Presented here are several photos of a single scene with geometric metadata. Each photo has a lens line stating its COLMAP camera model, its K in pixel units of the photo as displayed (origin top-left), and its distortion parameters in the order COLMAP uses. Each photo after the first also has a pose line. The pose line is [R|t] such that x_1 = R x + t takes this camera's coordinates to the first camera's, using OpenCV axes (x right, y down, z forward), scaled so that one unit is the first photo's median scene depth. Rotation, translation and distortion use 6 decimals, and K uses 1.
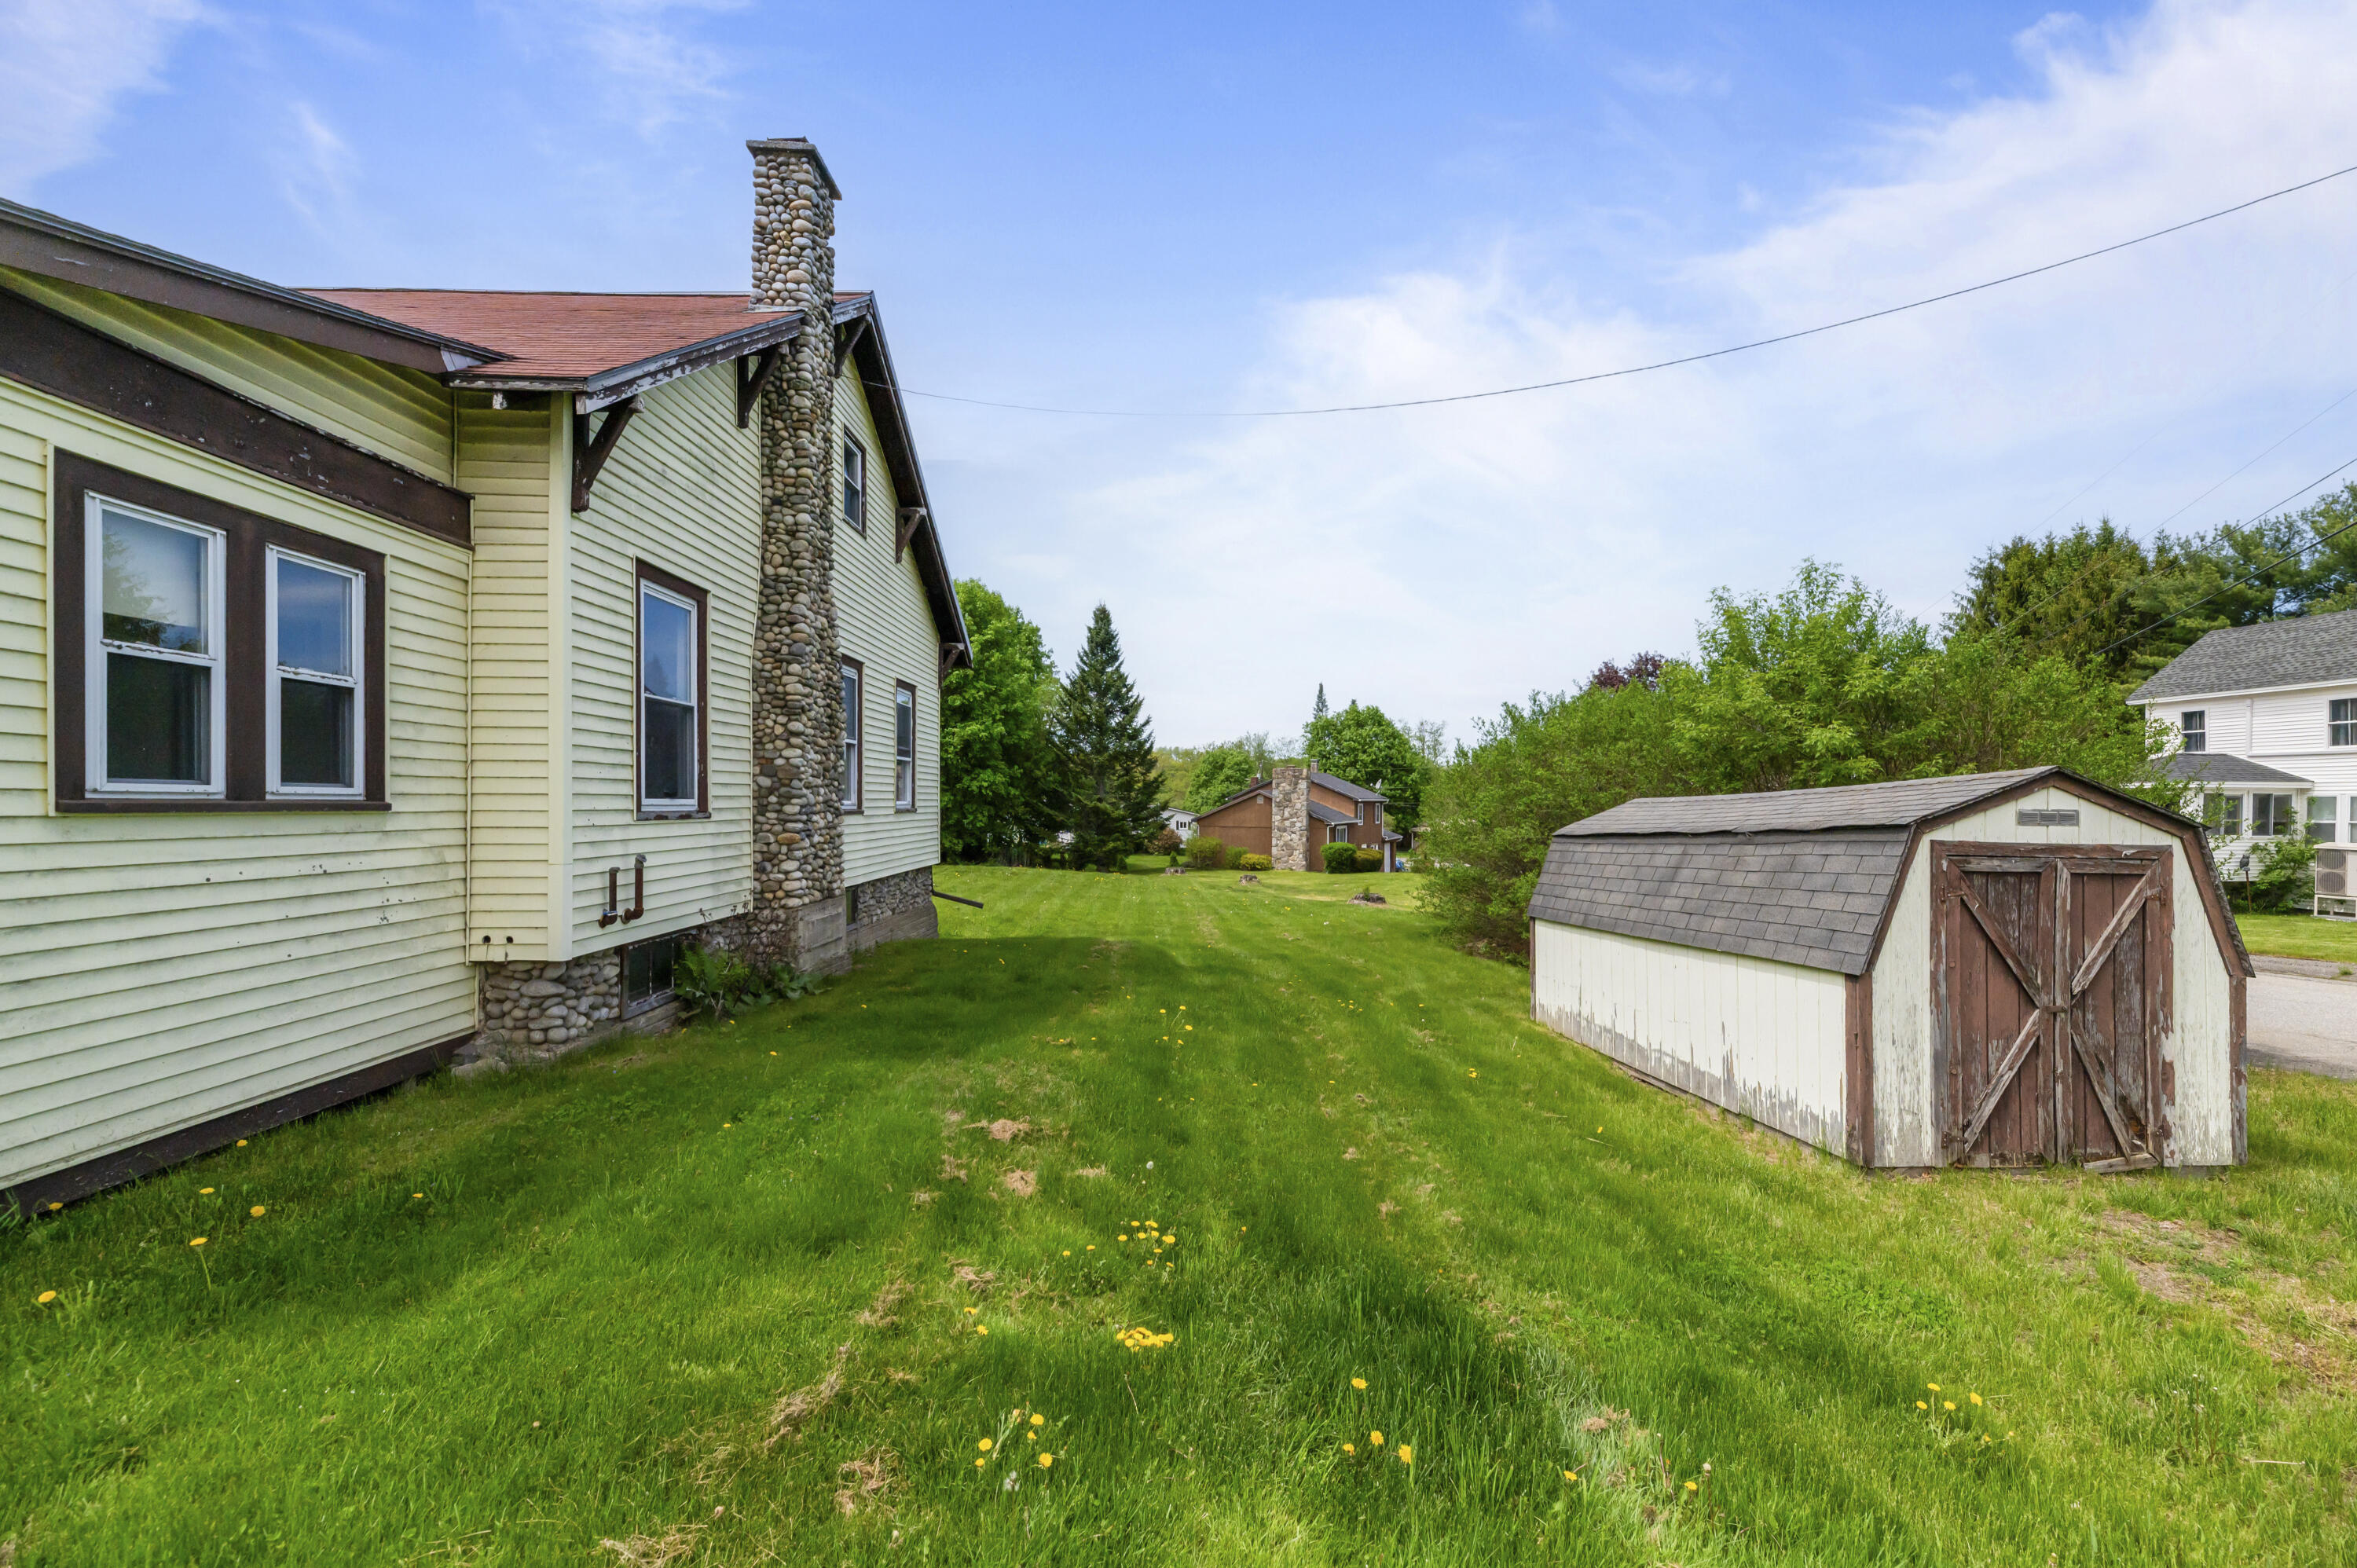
lens RADIAL K [[995.6, 0, 1189.1], [0, 995.6, 788.7], [0, 0, 1]] dist [0.003929, -0.000243]
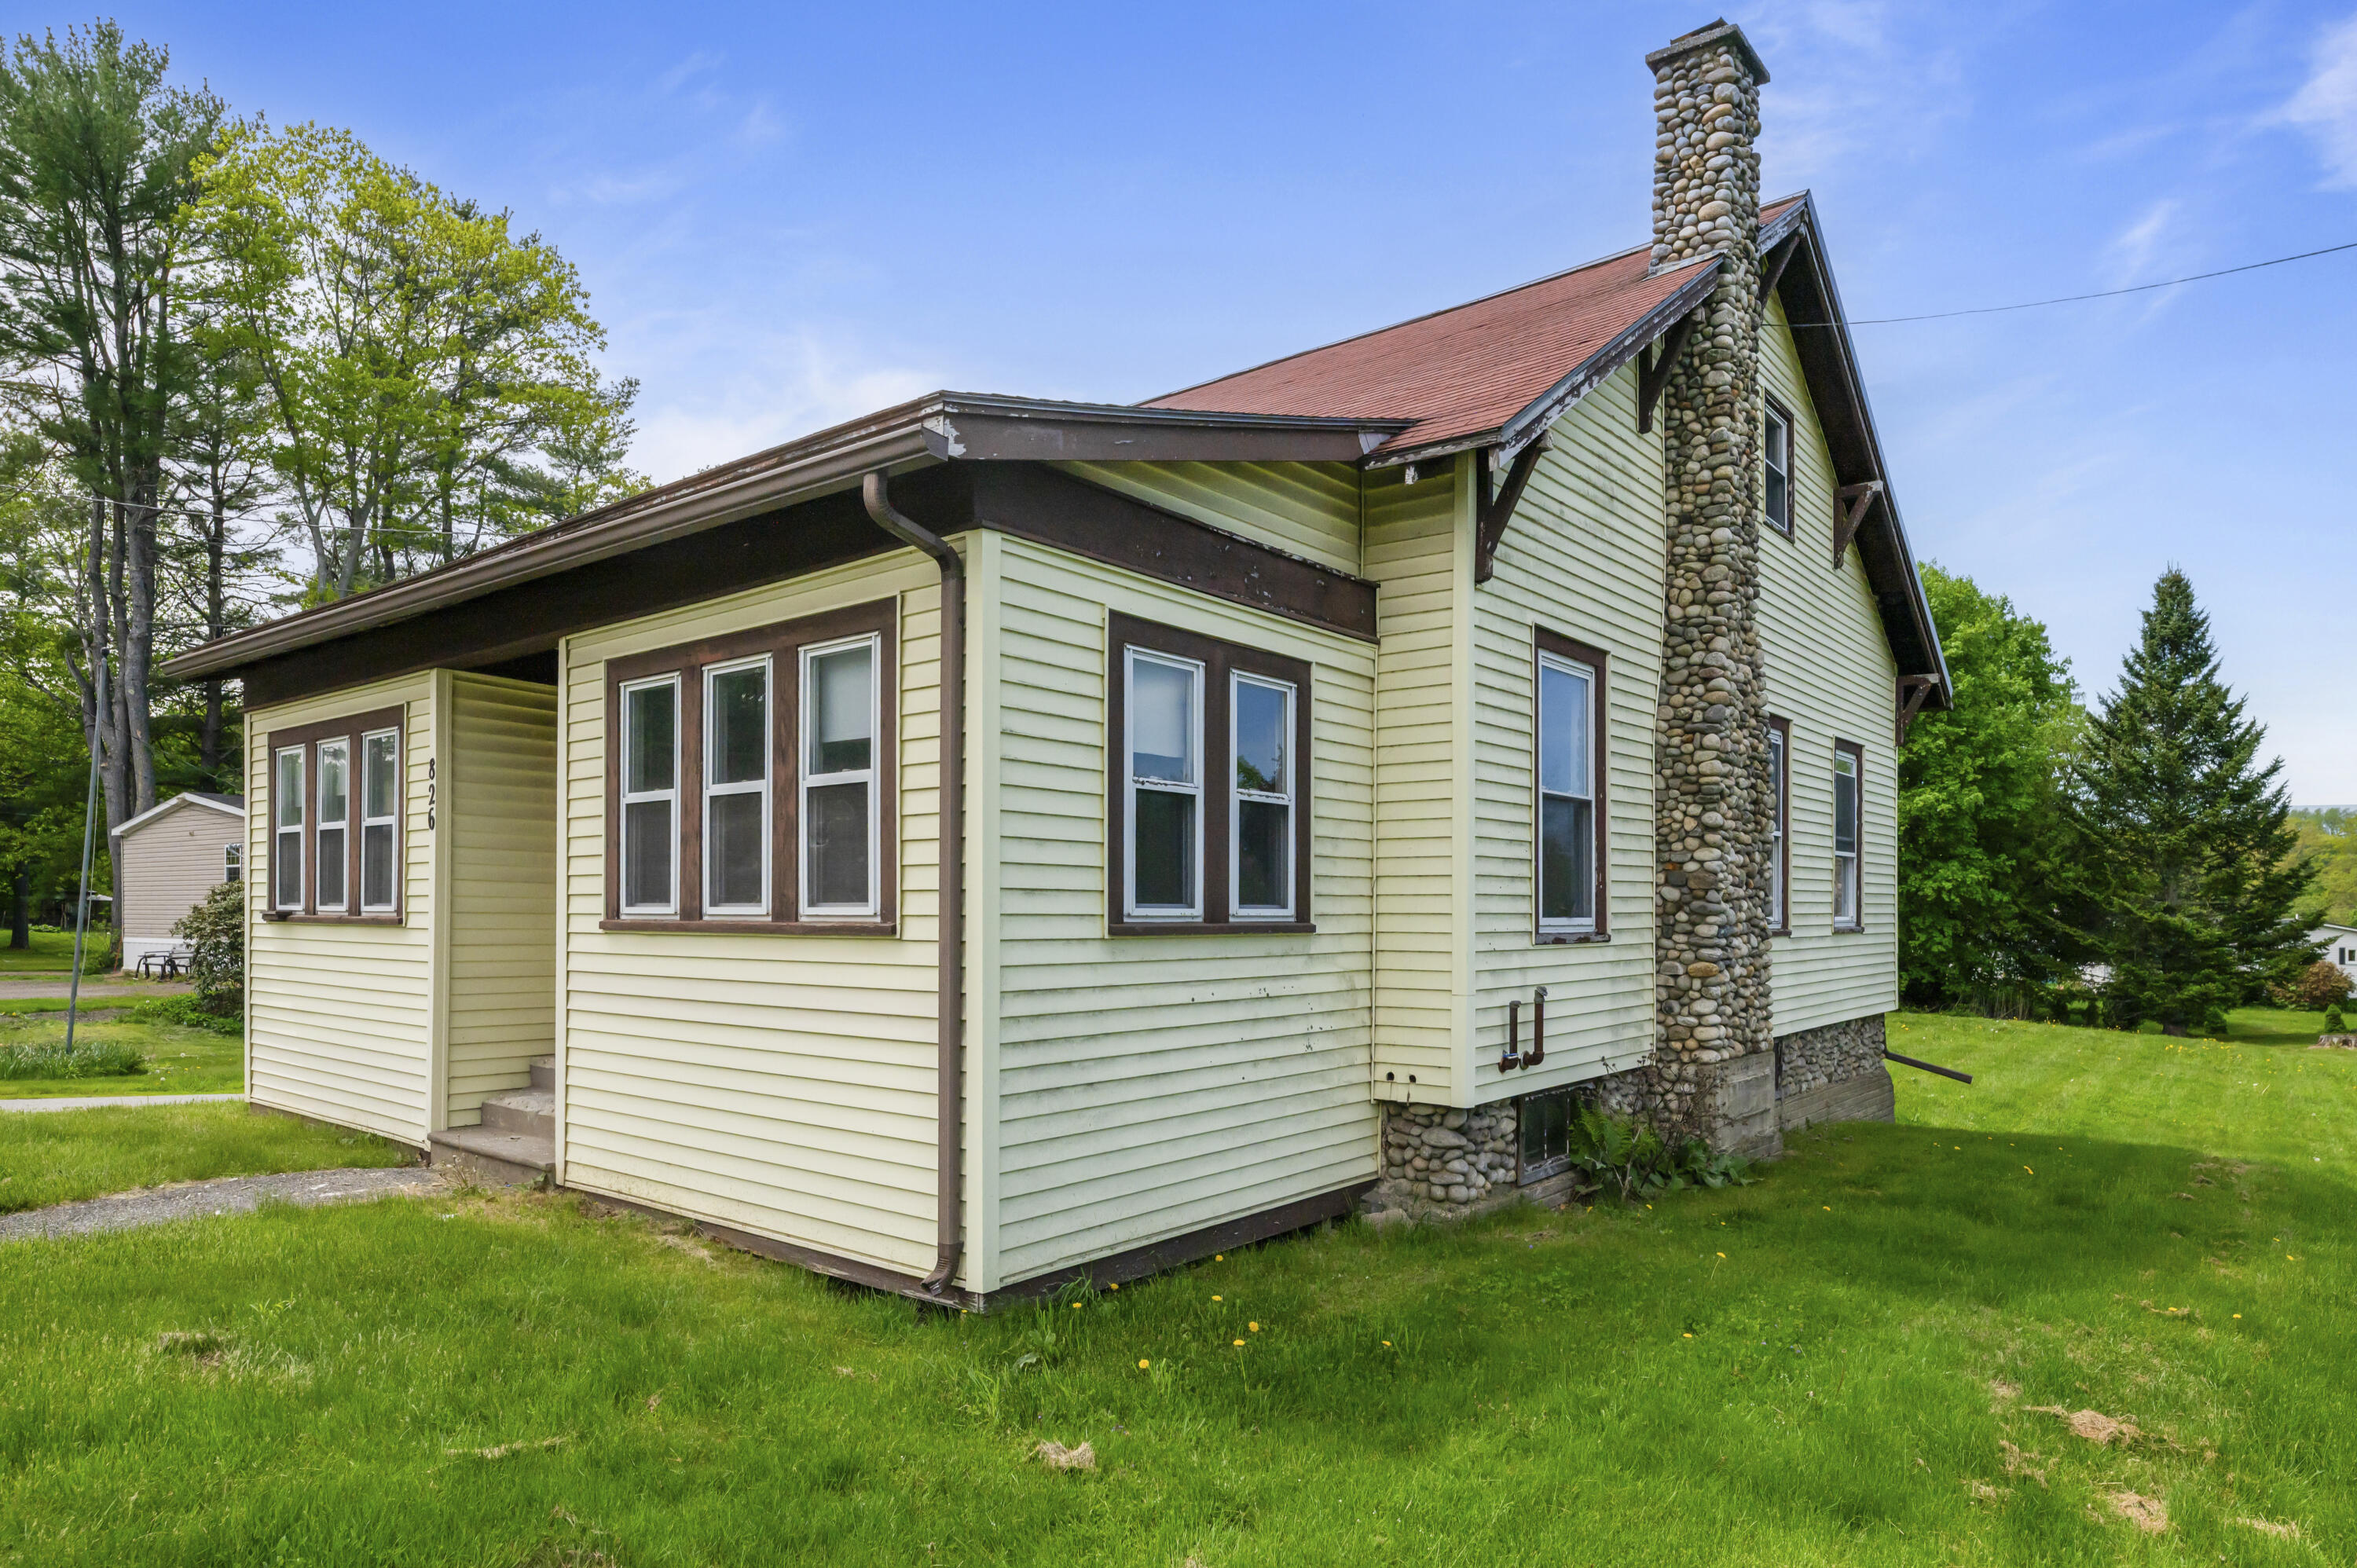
lens RADIAL K [[1411.0, 0, 1140.8], [0, 1411.0, 896.9], [0, 0, 1]] dist [0.002242, -0.001895]
pose [[0.753808, -0.009761, -0.657022, -0.040736], [0.010680, 0.999940, -0.002602, -0.008609], [0.657008, -0.005056, 0.753867, -0.098600]]
